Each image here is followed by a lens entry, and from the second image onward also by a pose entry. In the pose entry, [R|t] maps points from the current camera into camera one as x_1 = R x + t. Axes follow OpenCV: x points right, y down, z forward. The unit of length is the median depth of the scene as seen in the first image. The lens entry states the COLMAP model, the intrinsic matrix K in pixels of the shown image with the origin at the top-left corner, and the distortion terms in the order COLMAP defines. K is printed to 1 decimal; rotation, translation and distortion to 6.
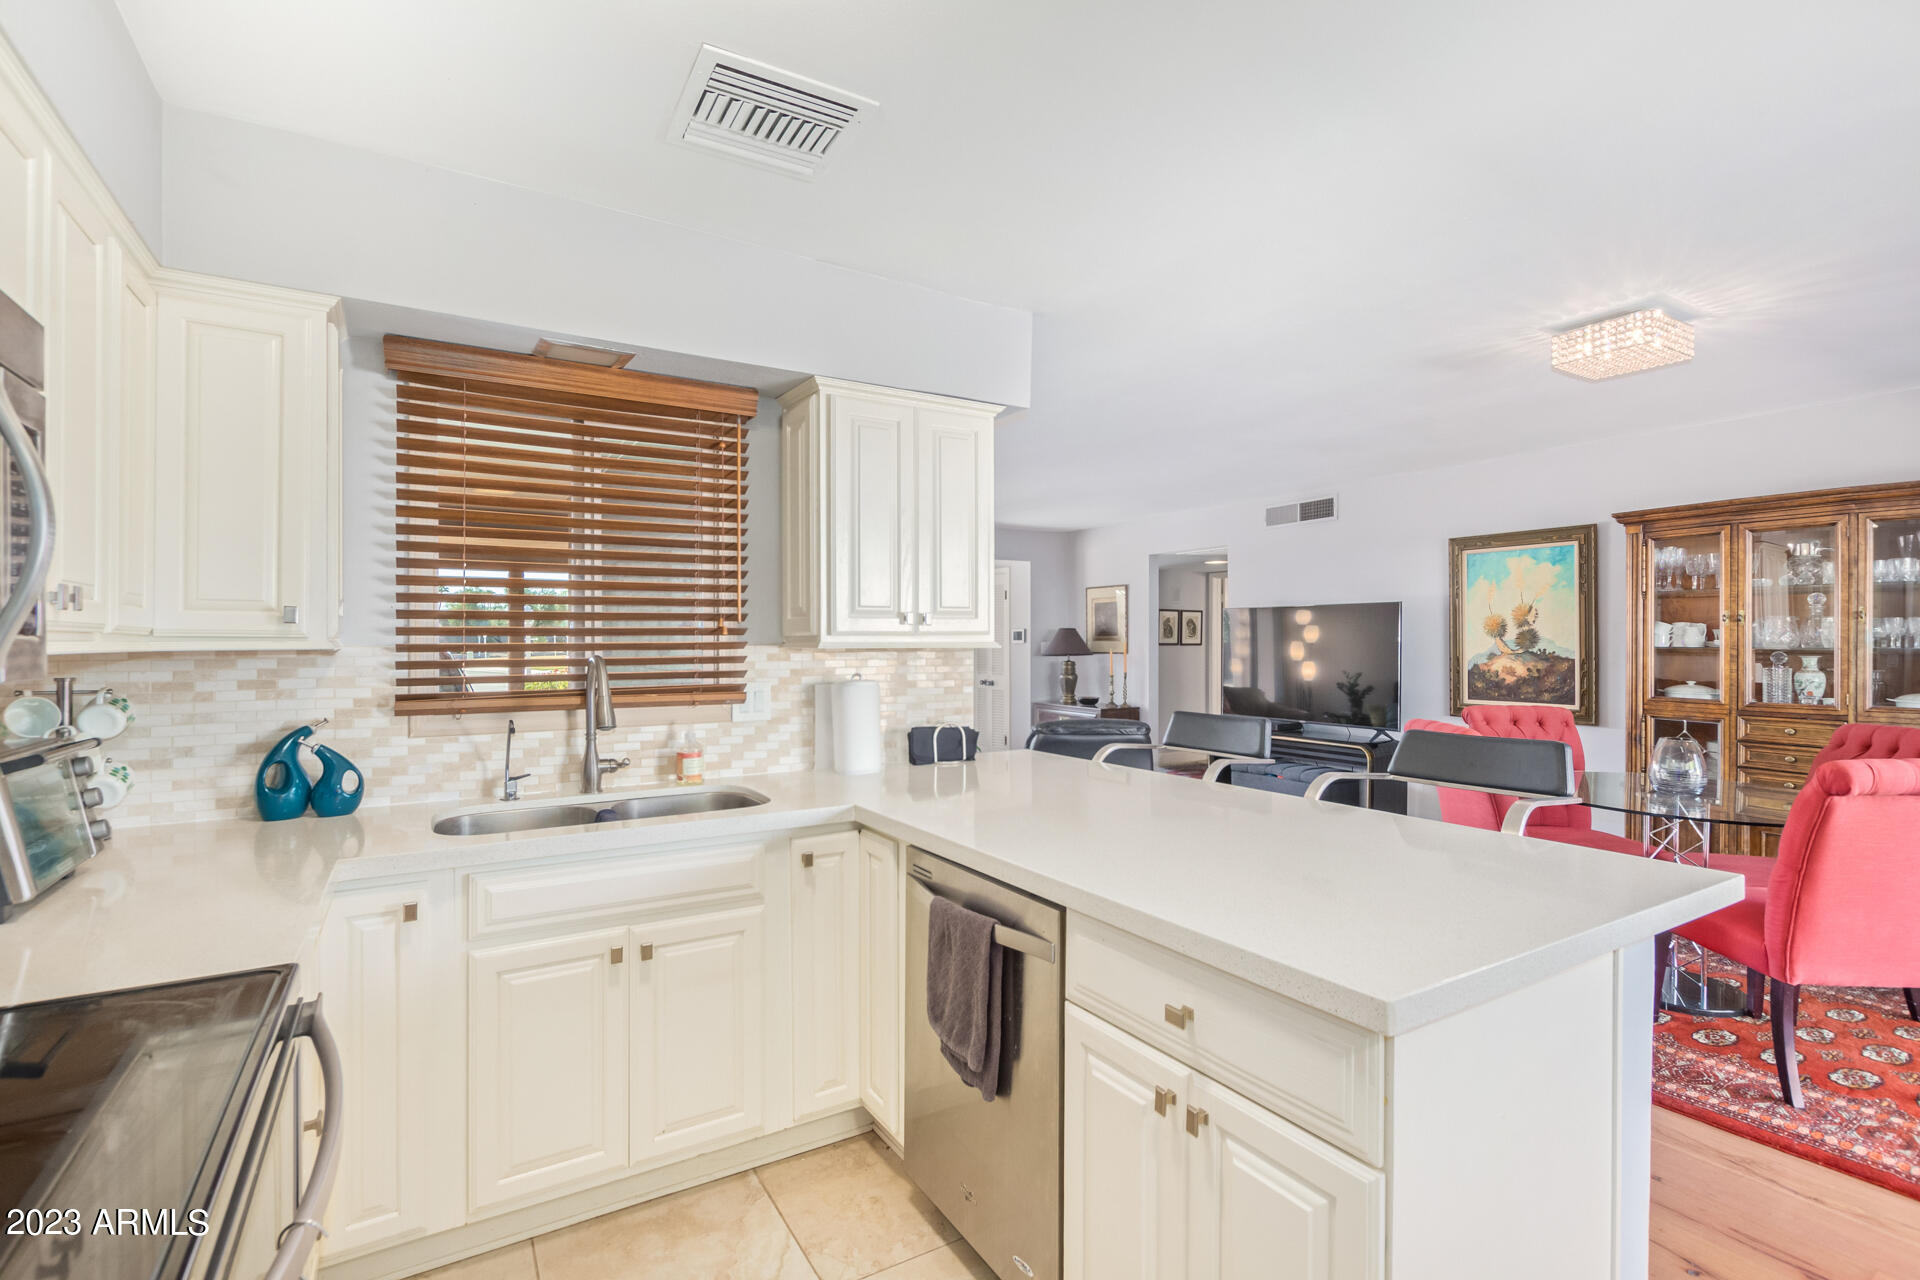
lens RADIAL K [[874.7, 0, 951.1], [0, 874.7, 647.1], [0, 0, 1]] dist [0.007001, -0.006898]
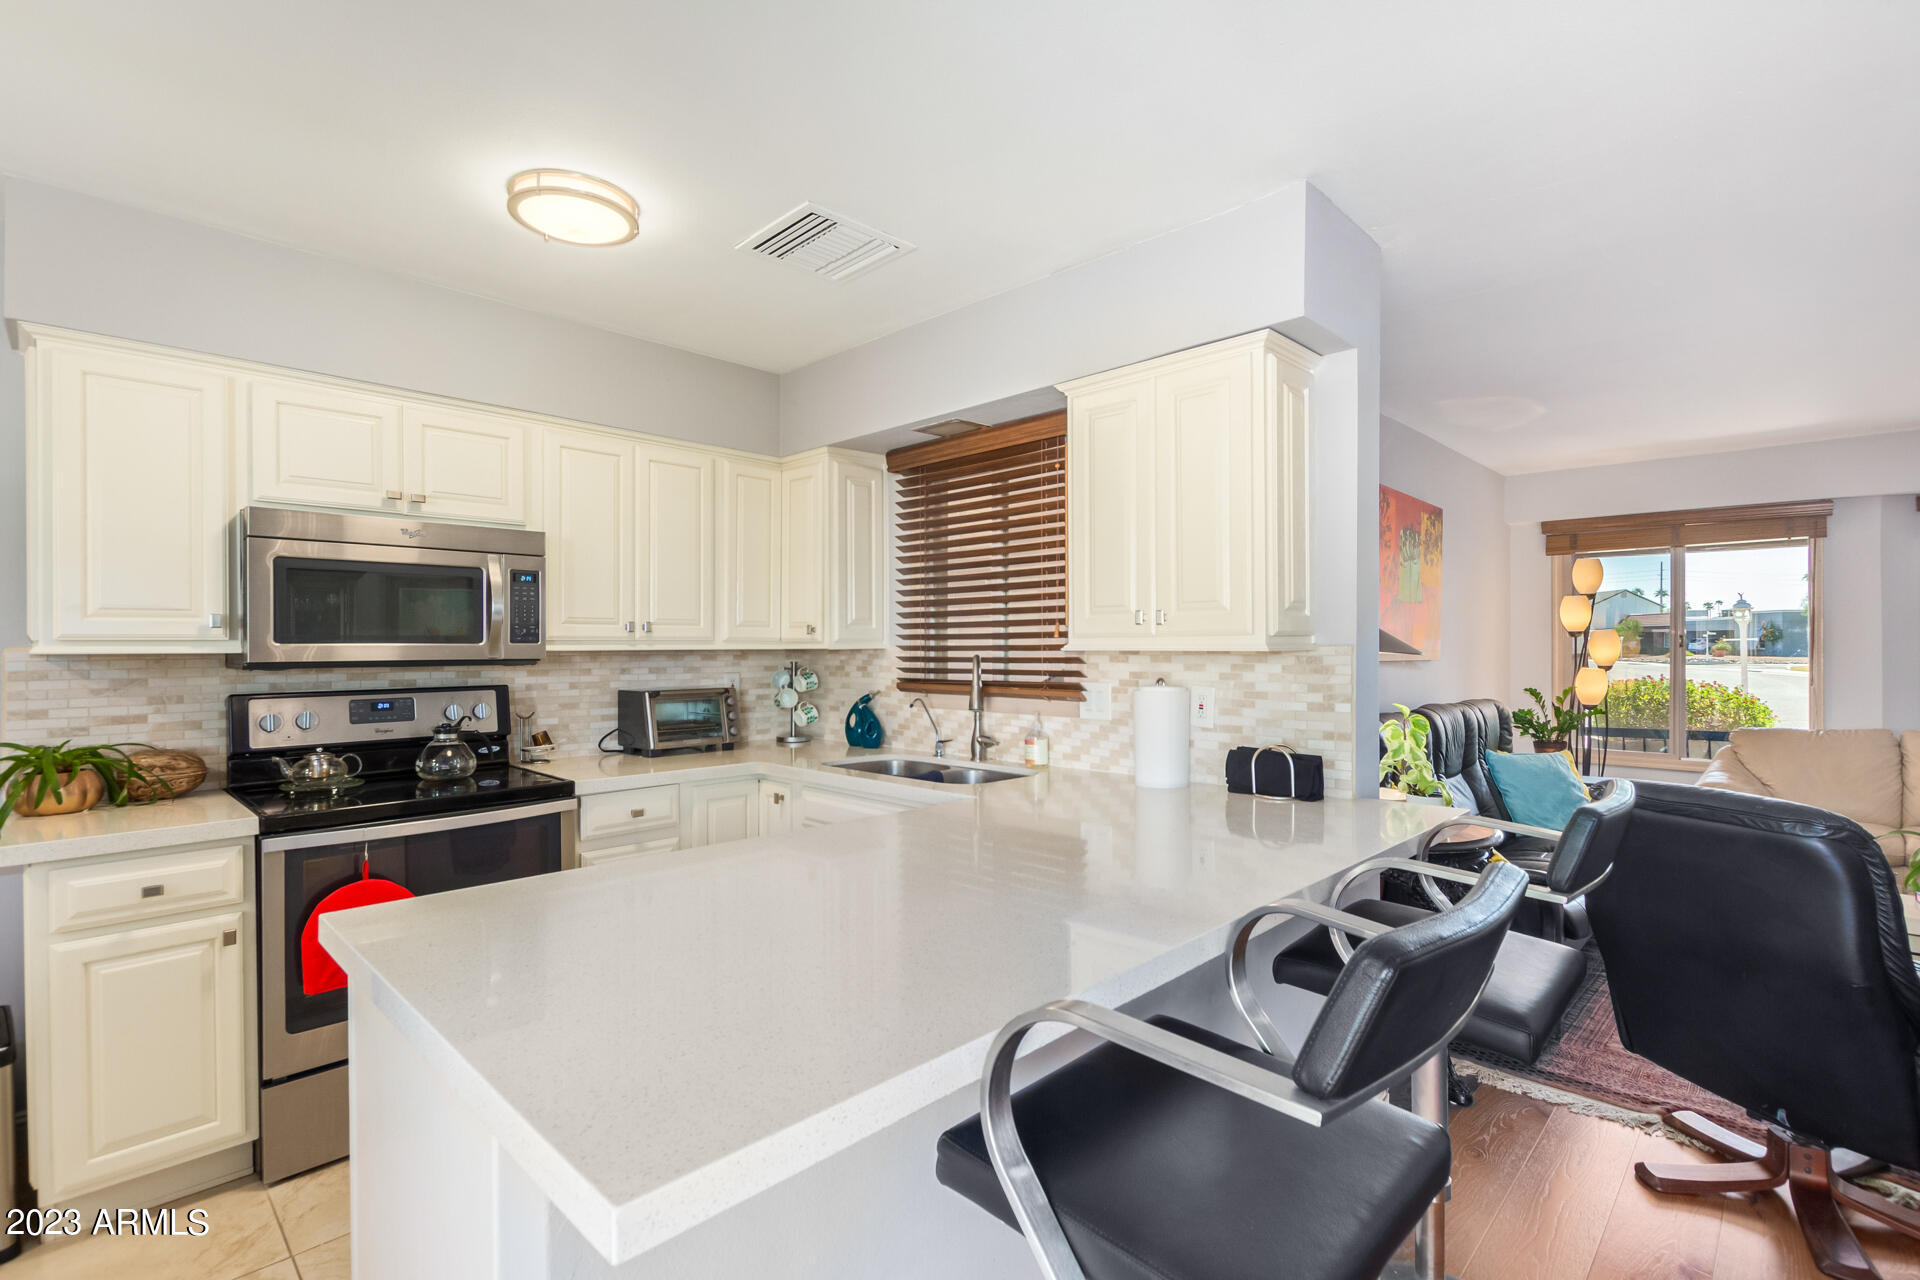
lens RADIAL K [[874.7, 0, 955.5], [0, 874.7, 643.3], [0, 0, 1]] dist [0.007001, -0.006898]
pose [[0.259153, -0.001085, -0.965836, 0.743176], [-0.004119, 0.999989, -0.002229, -0.003828], [0.965827, 0.004556, 0.259146, 0.563462]]
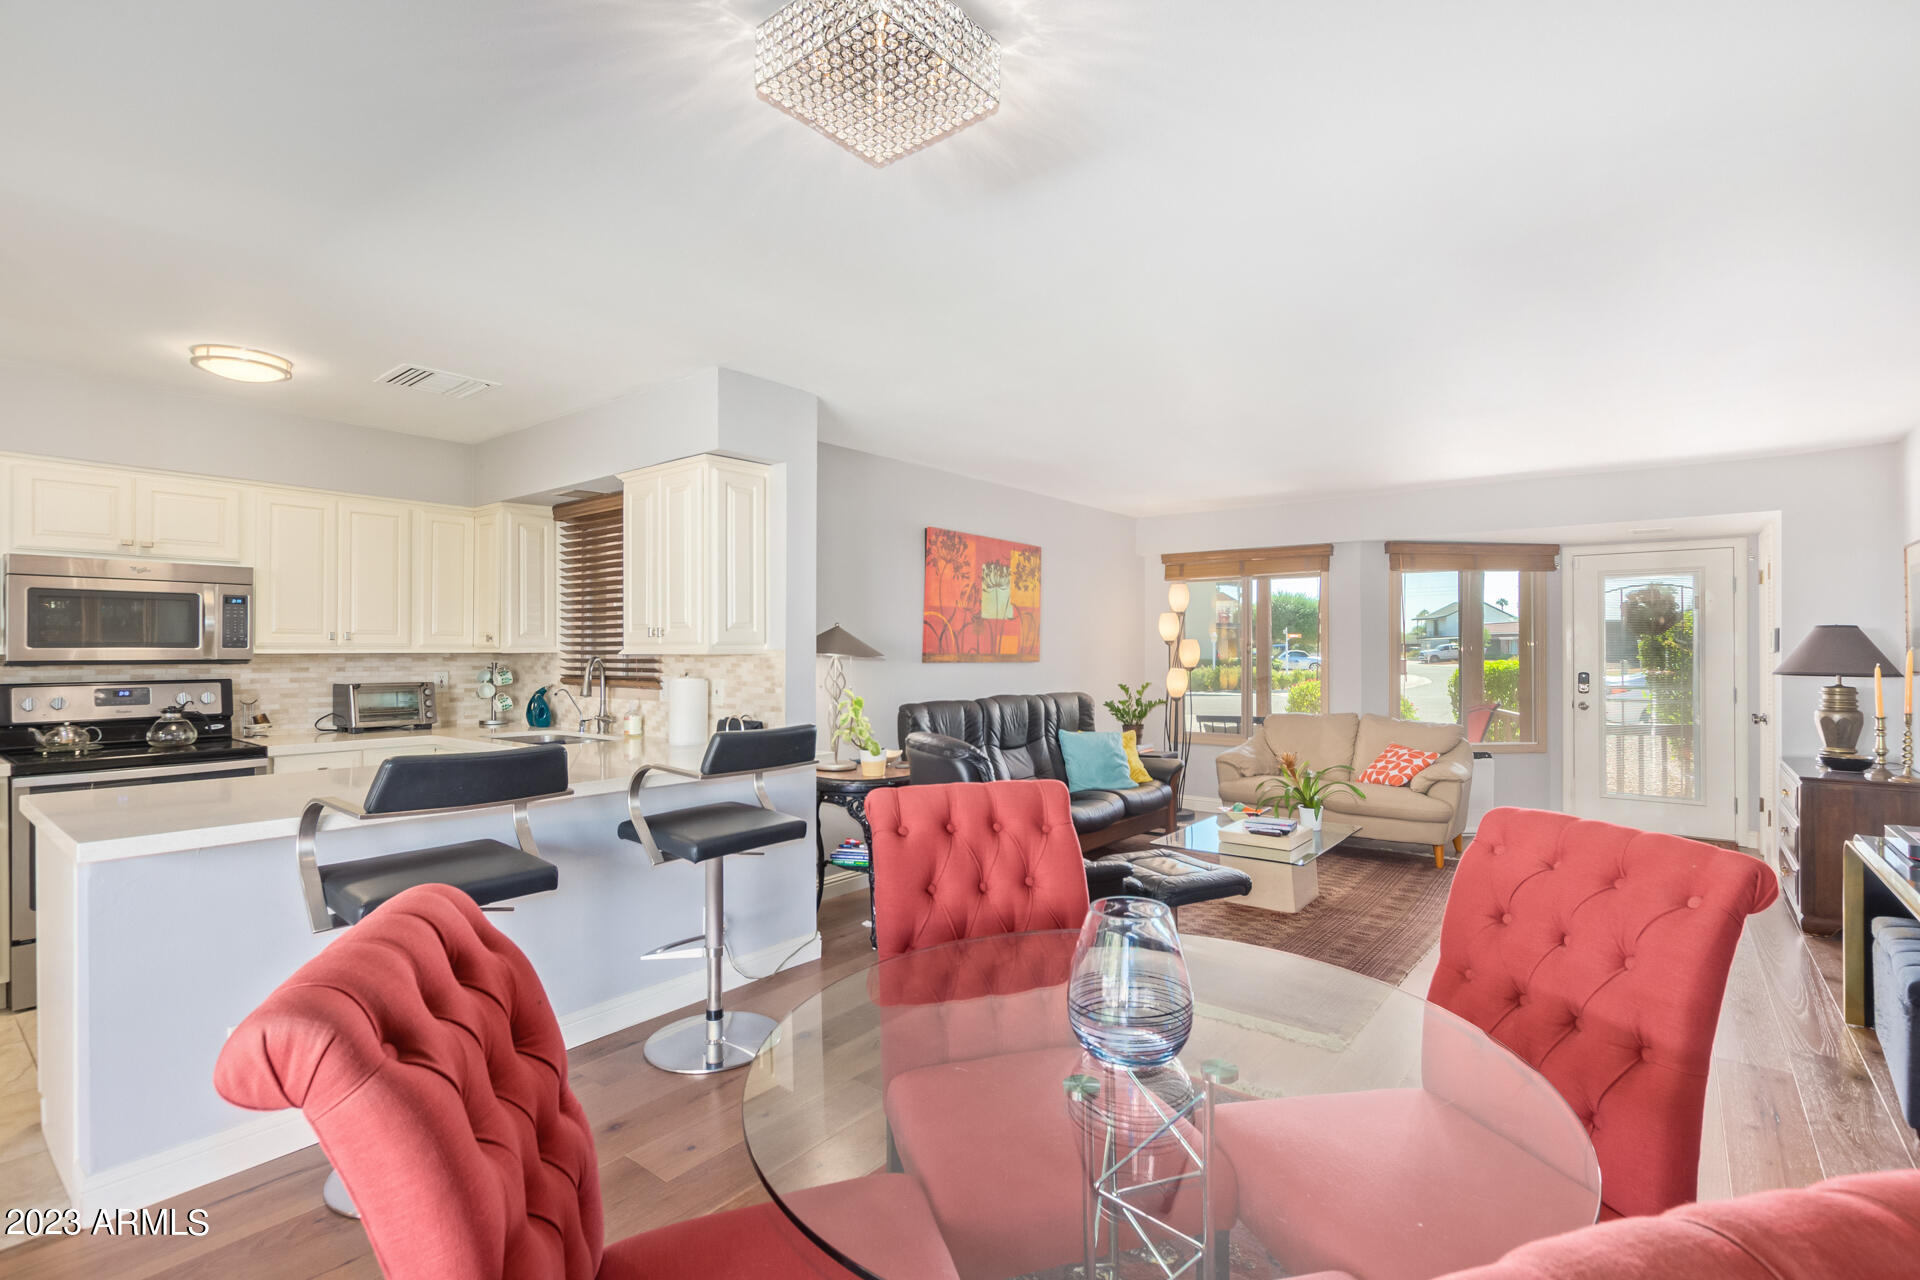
lens RADIAL K [[874.7, 0, 956.5], [0, 874.7, 642.8], [0, 0, 1]] dist [0.007001, -0.006898]
pose [[0.358239, -0.005655, -0.933613, 1.360264], [-0.006511, 0.999942, -0.008556, -0.008087], [0.933607, 0.009144, 0.358181, 0.921709]]
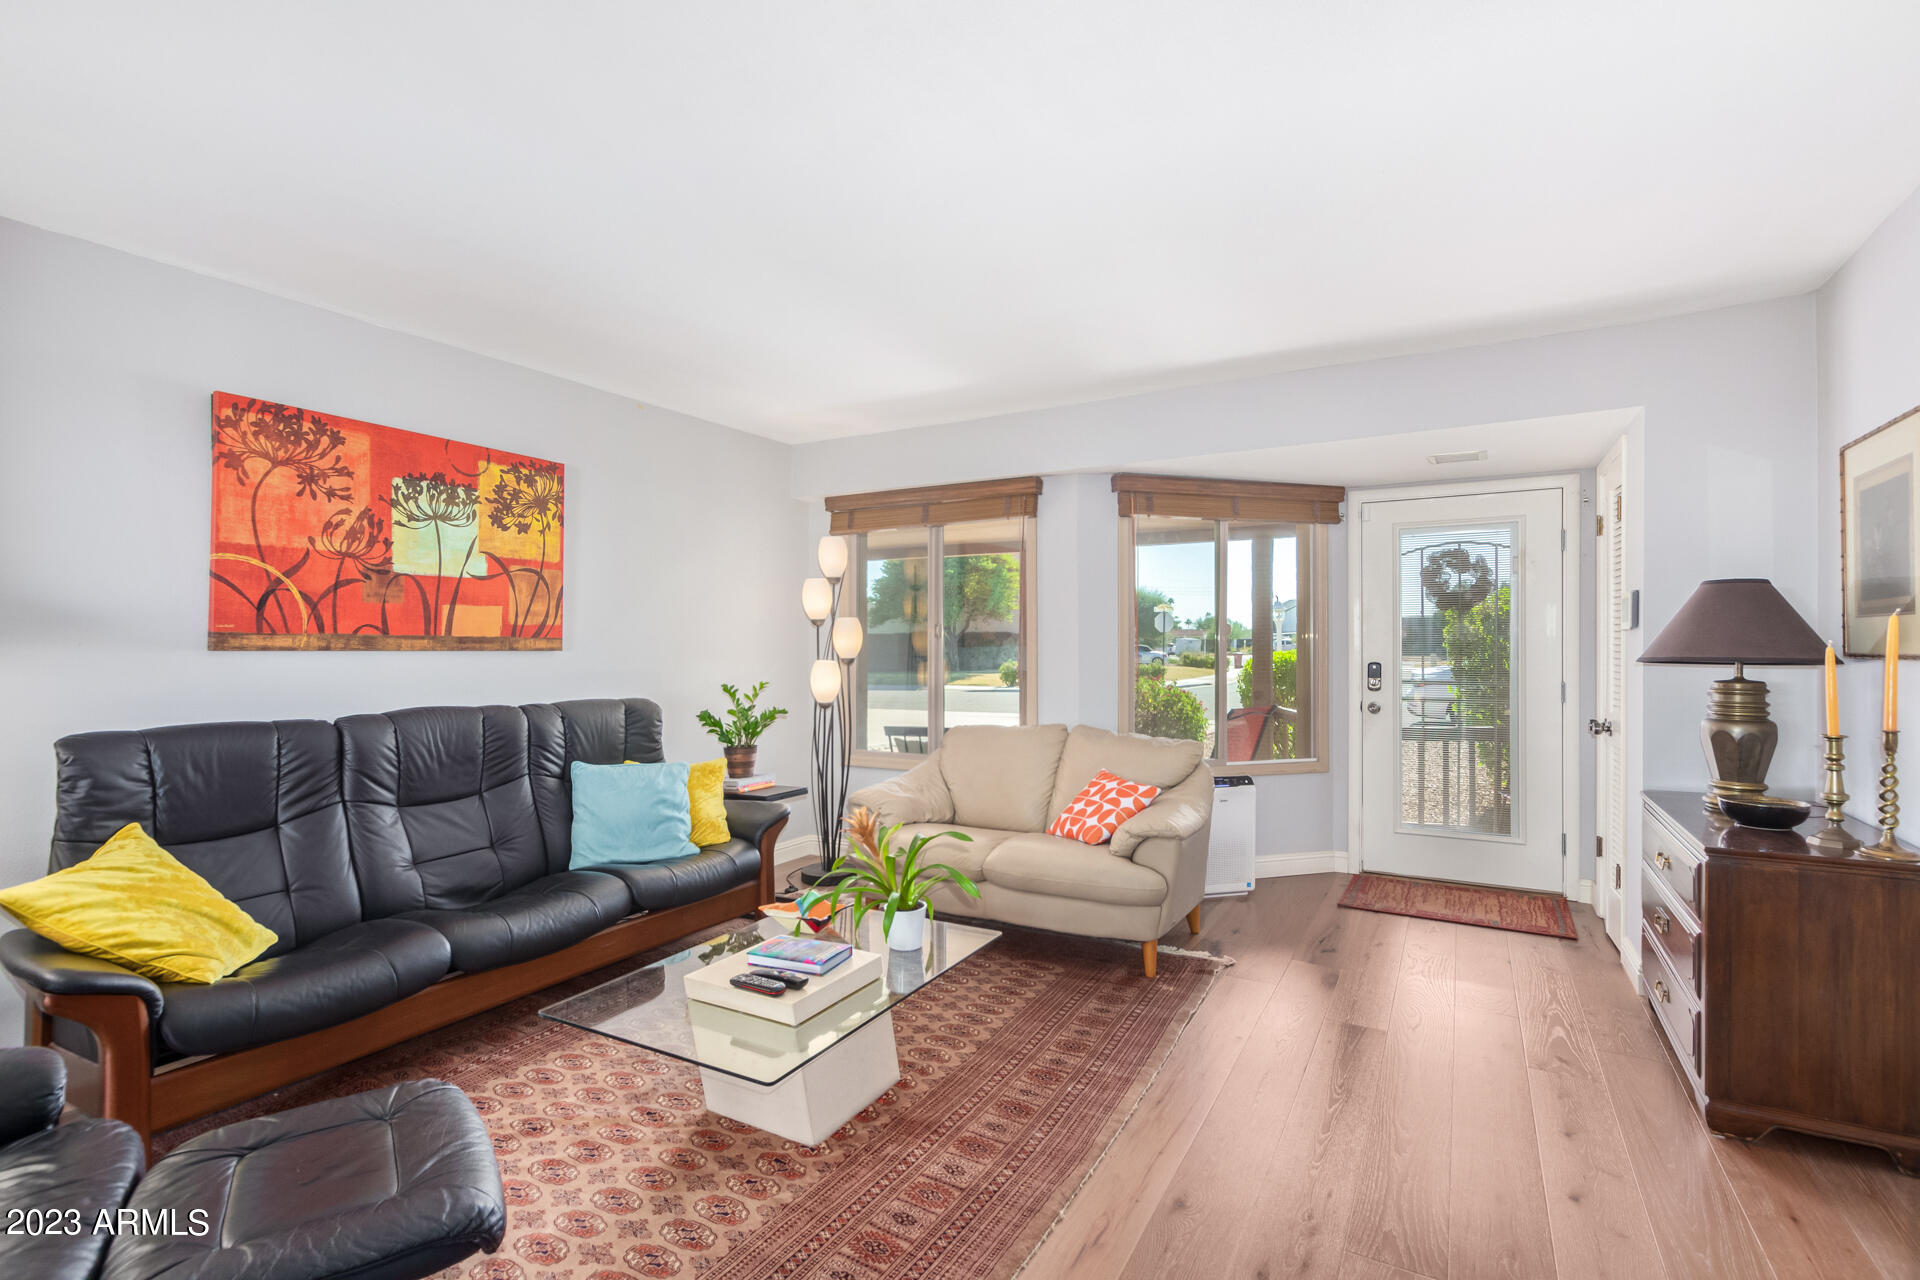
lens RADIAL K [[874.7, 0, 958.0], [0, 874.7, 645.3], [0, 0, 1]] dist [0.007001, -0.006898]
pose [[0.495475, -0.000739, -0.868622, 0.843275], [-0.002713, 0.999993, -0.002399, 0.013563], [0.868618, 0.003545, 0.495470, 1.794335]]
